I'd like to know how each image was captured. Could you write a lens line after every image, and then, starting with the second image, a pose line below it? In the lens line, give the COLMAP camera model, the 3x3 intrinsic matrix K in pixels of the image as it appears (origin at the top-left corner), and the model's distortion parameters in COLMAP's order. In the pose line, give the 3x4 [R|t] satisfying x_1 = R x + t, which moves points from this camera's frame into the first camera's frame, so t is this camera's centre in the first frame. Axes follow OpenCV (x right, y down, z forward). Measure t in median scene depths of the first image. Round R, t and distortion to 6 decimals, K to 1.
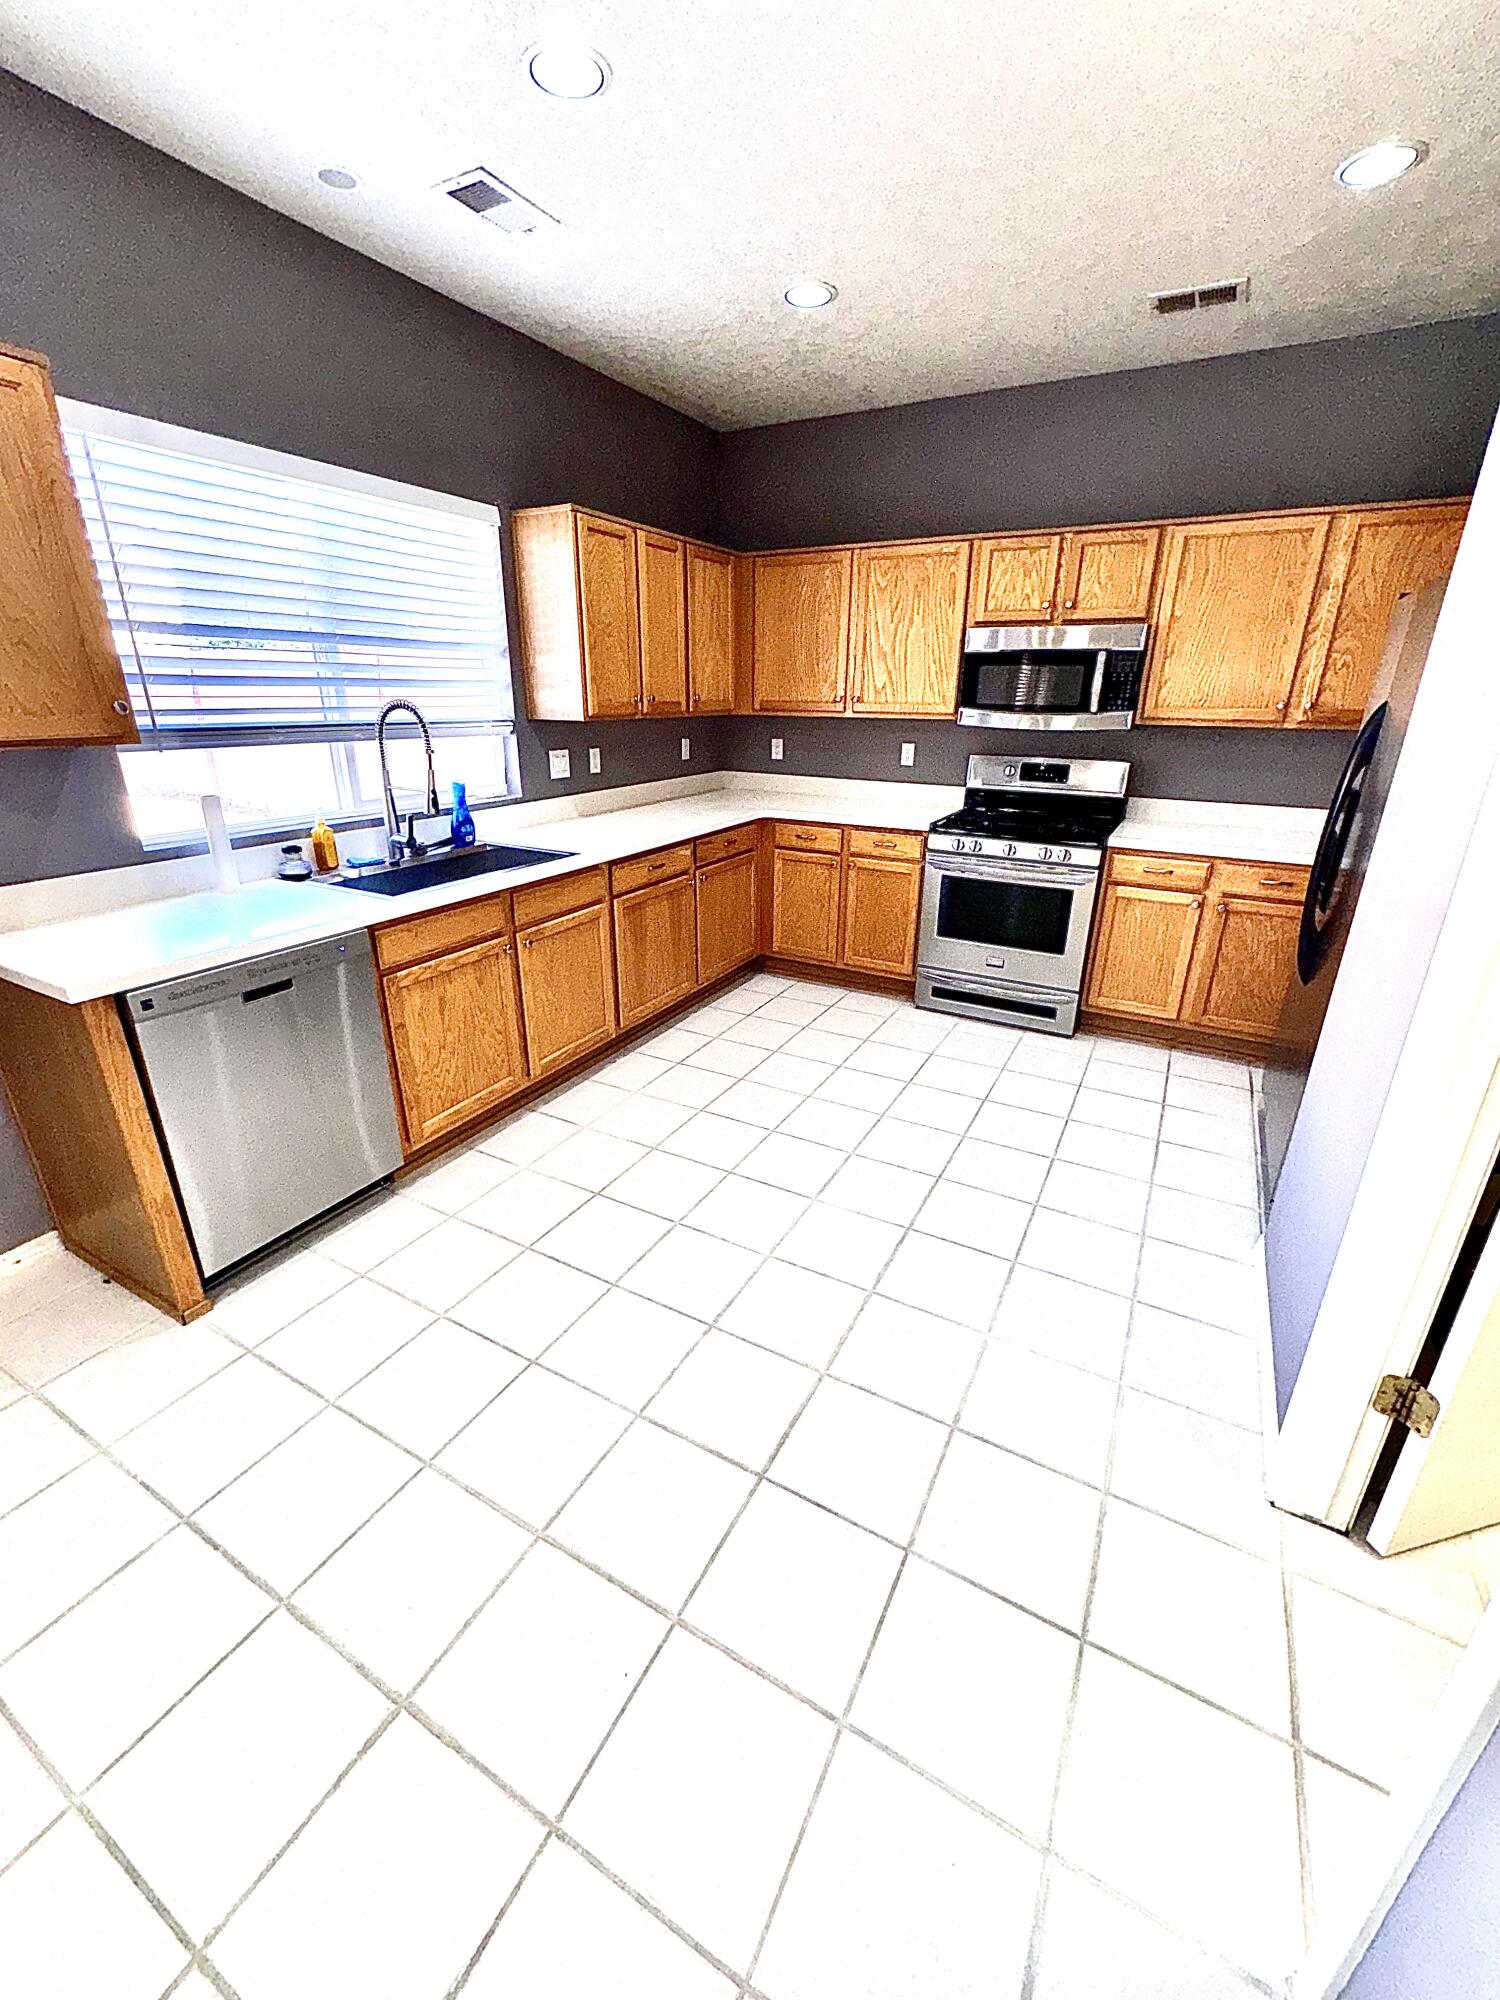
lens RADIAL K [[801.4, 0, 750.2], [0, 801.4, 999.8], [0, 0, 1]] dist [-0.003581, -0.000395]
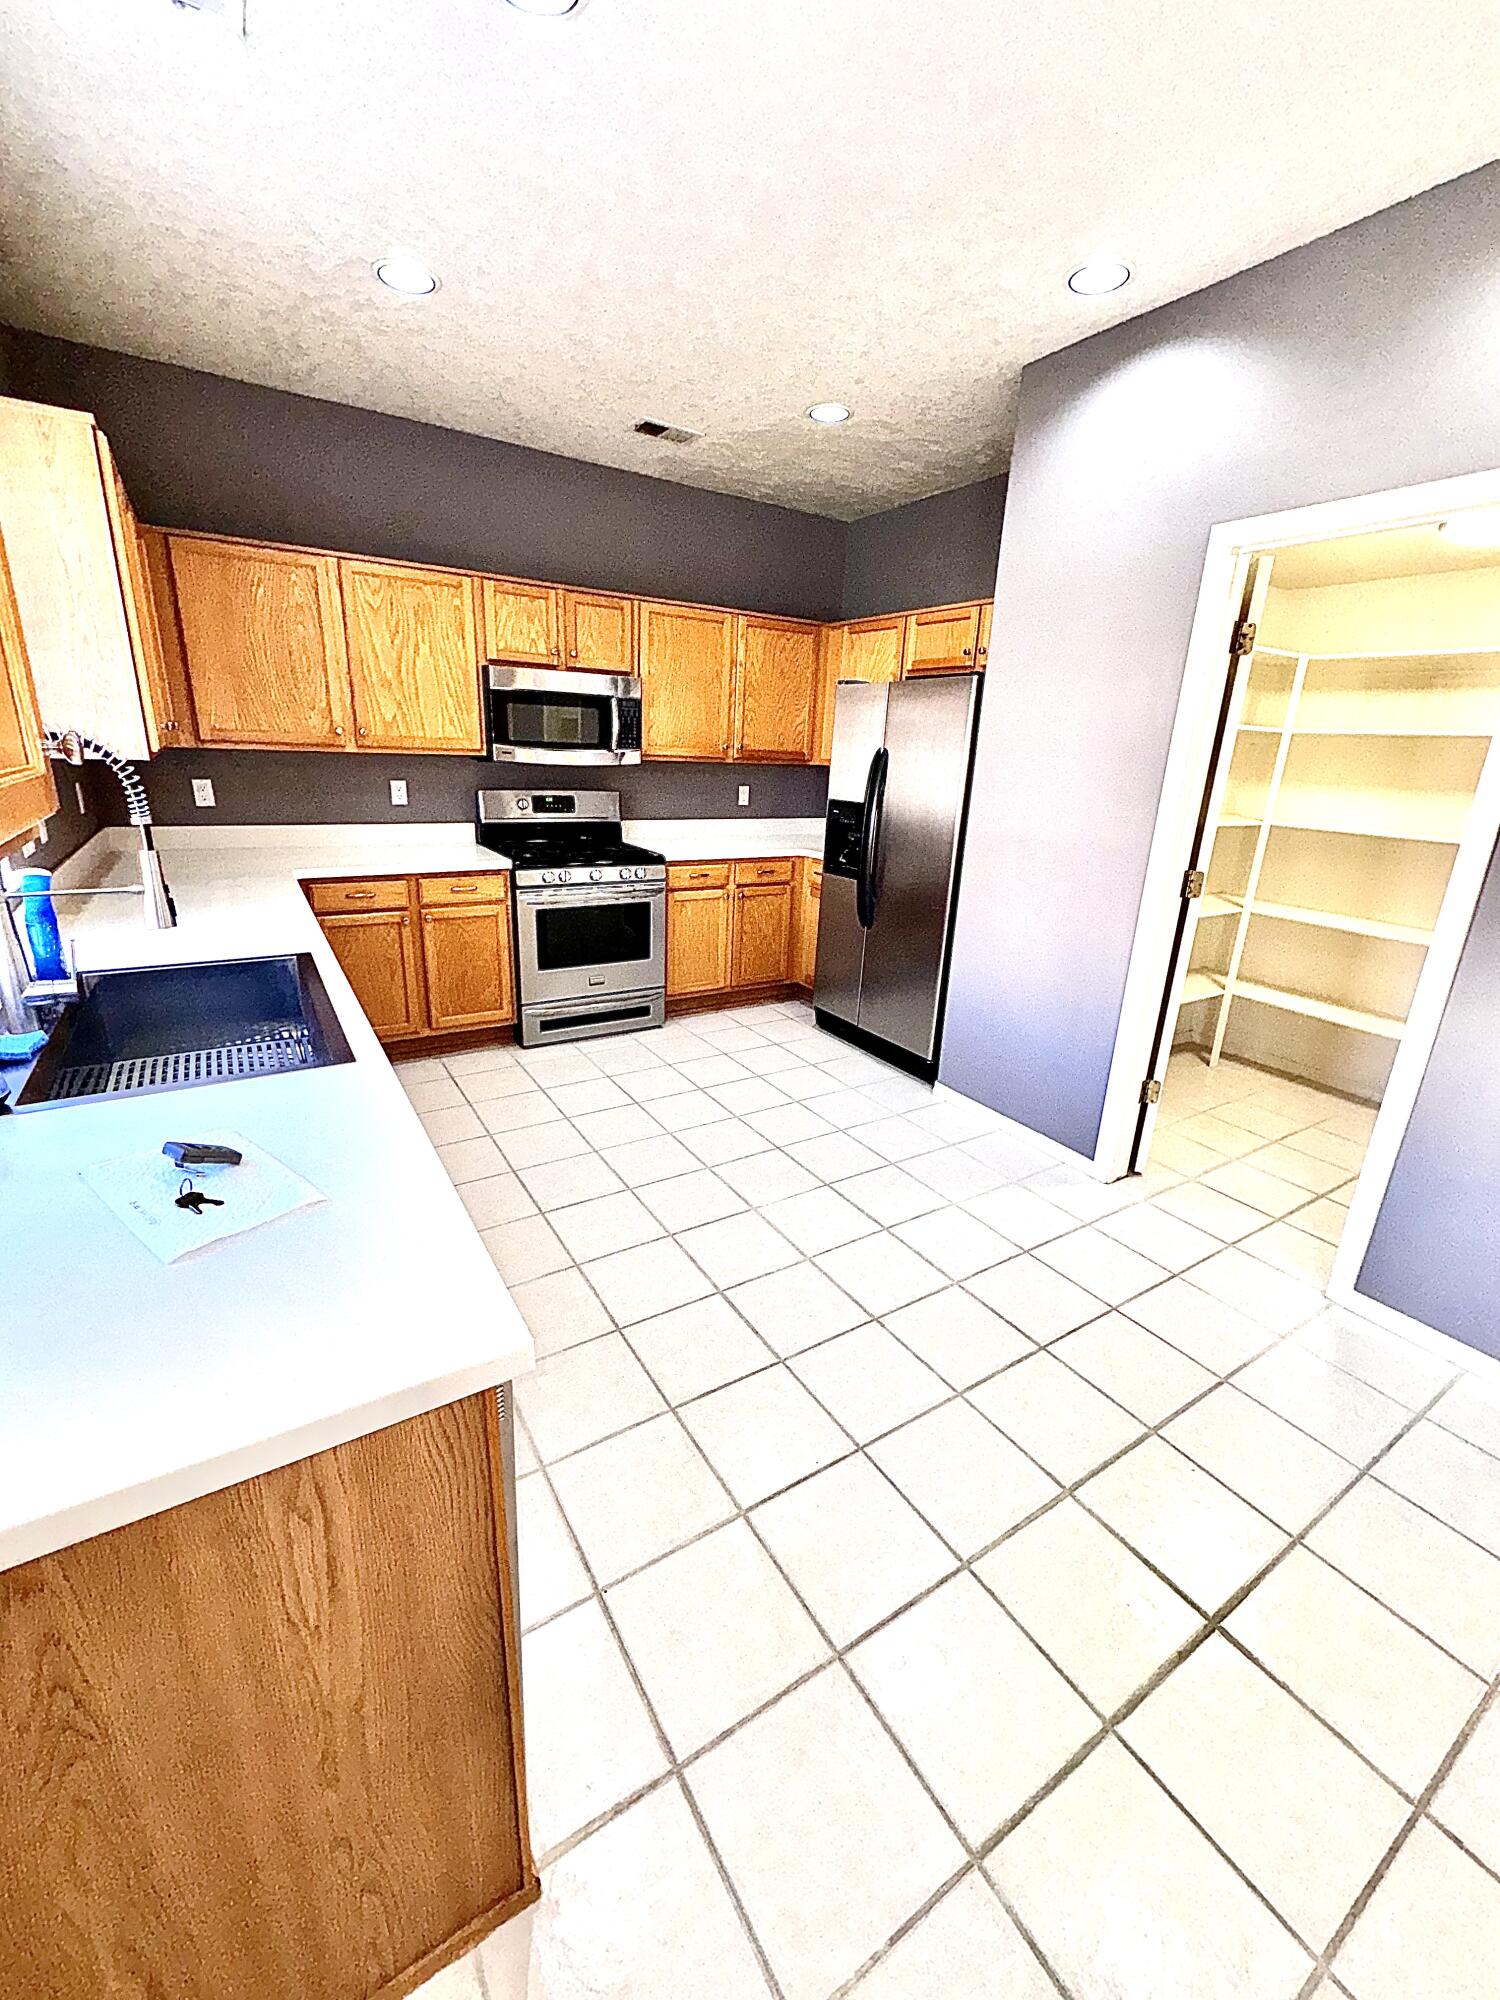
lens RADIAL K [[801.4, 0, 752.8], [0, 801.4, 1001.4], [0, 0, 1]] dist [-0.003581, -0.000395]
pose [[0.479960, -0.258220, 0.838428, -0.519232], [0.281426, 0.950511, 0.131637, -0.106766], [-0.830926, 0.172775, 0.528877, 0.276396]]
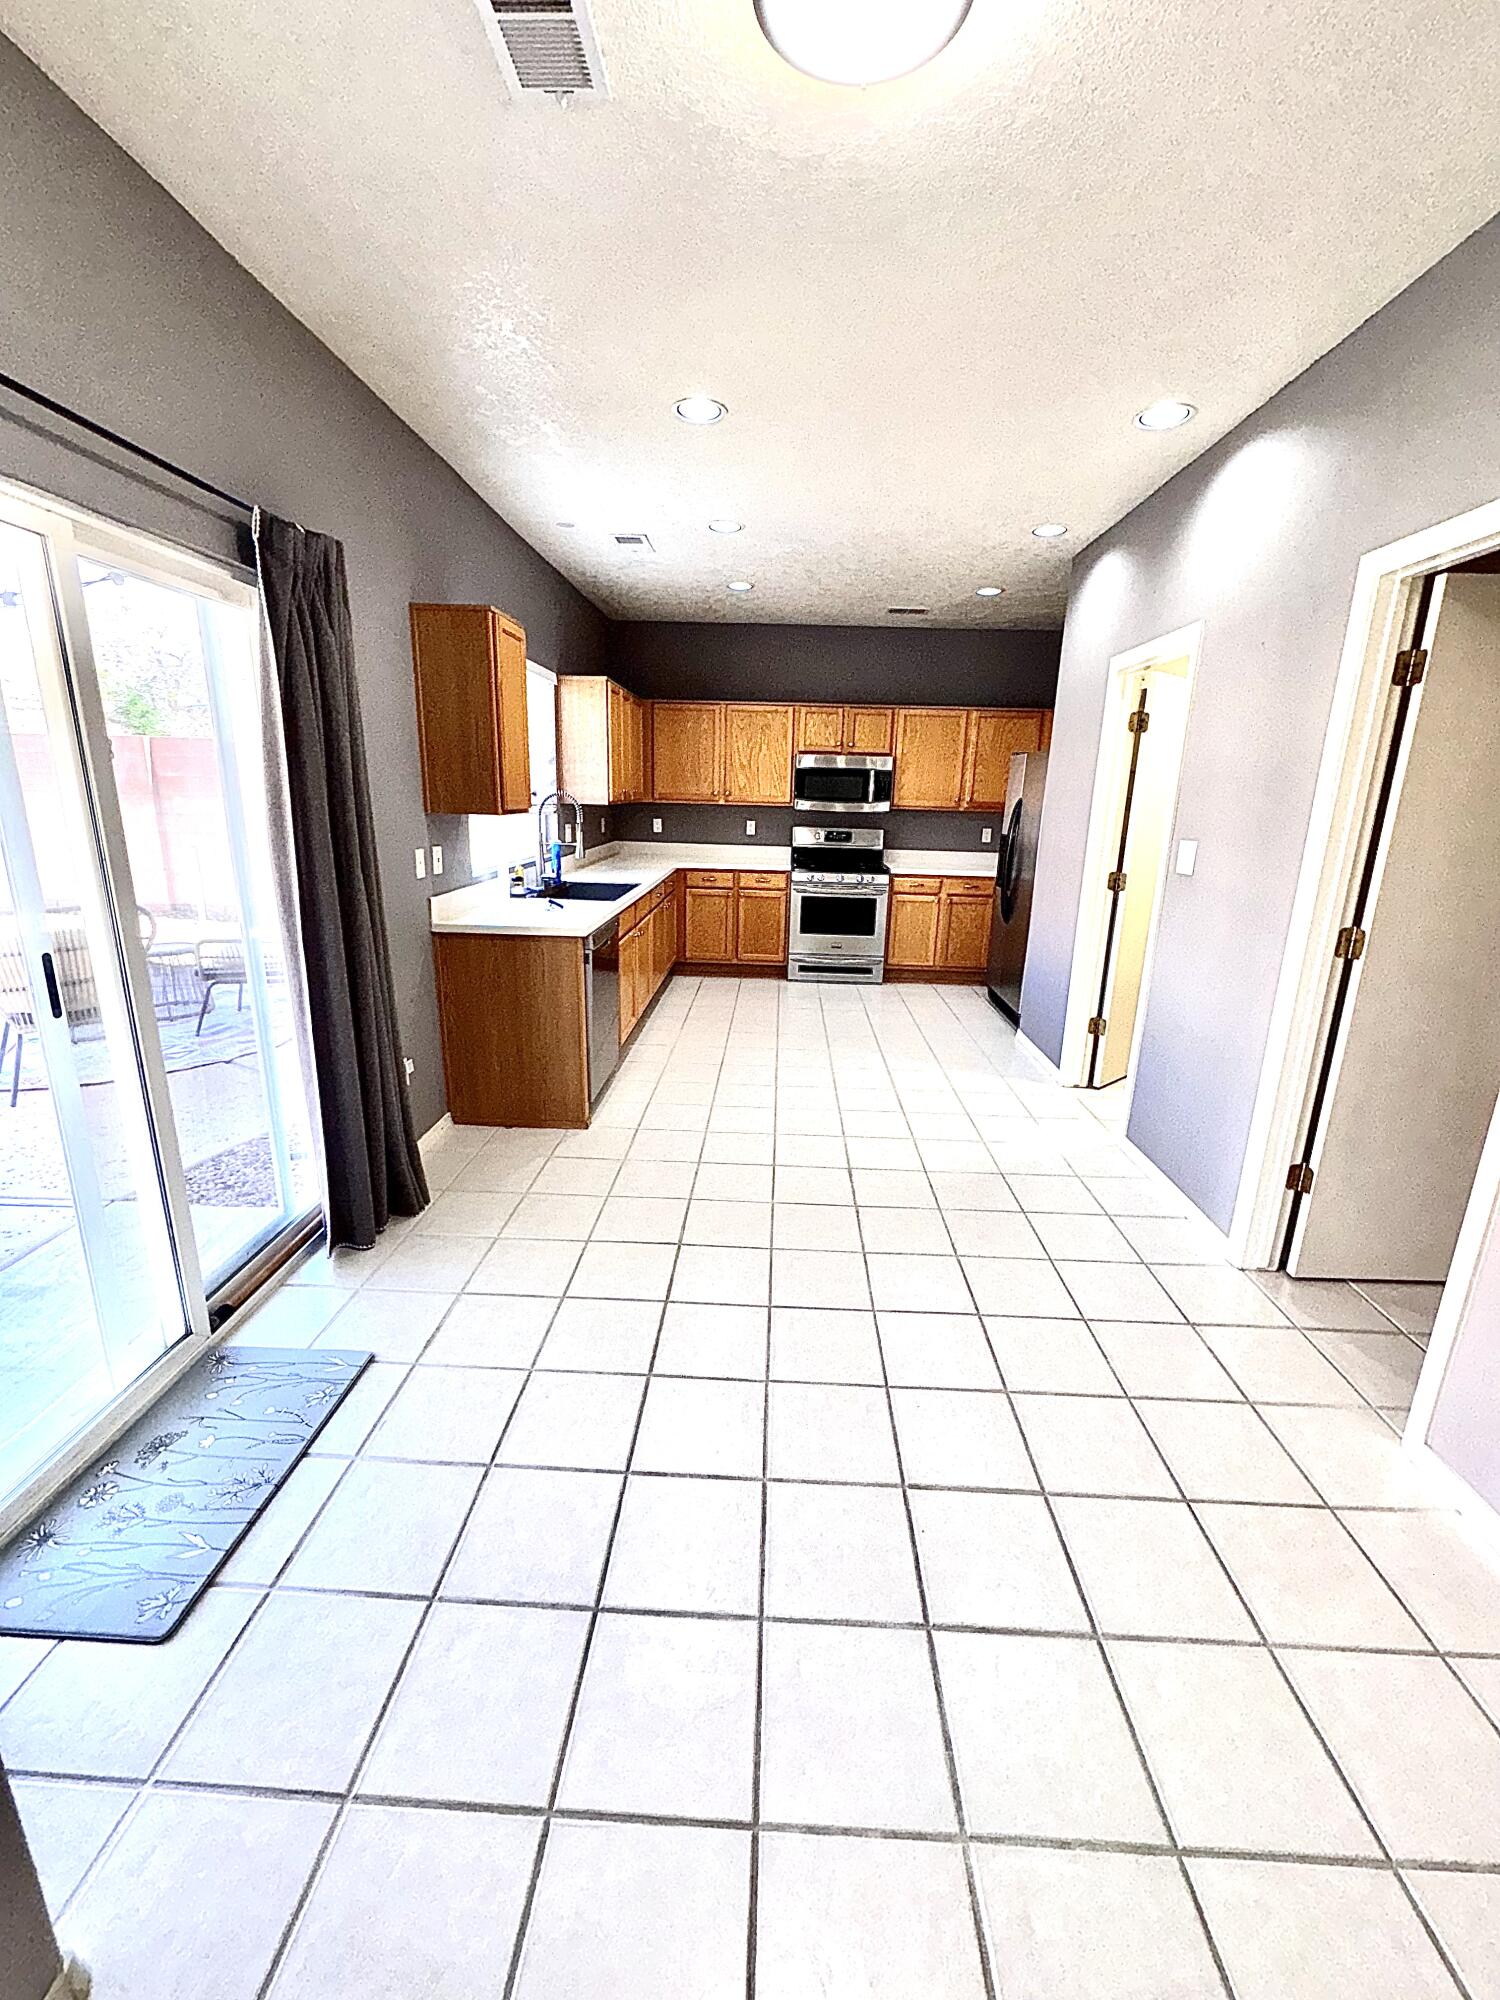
lens RADIAL K [[801.4, 0, 753.0], [0, 801.4, 1000.2], [0, 0, 1]] dist [-0.003581, -0.000395]
pose [[0.892156, -0.100101, 0.440496, -0.633770], [0.145879, 0.986735, -0.071223, 0.169176], [-0.427523, 0.127802, 0.894925, -0.441500]]
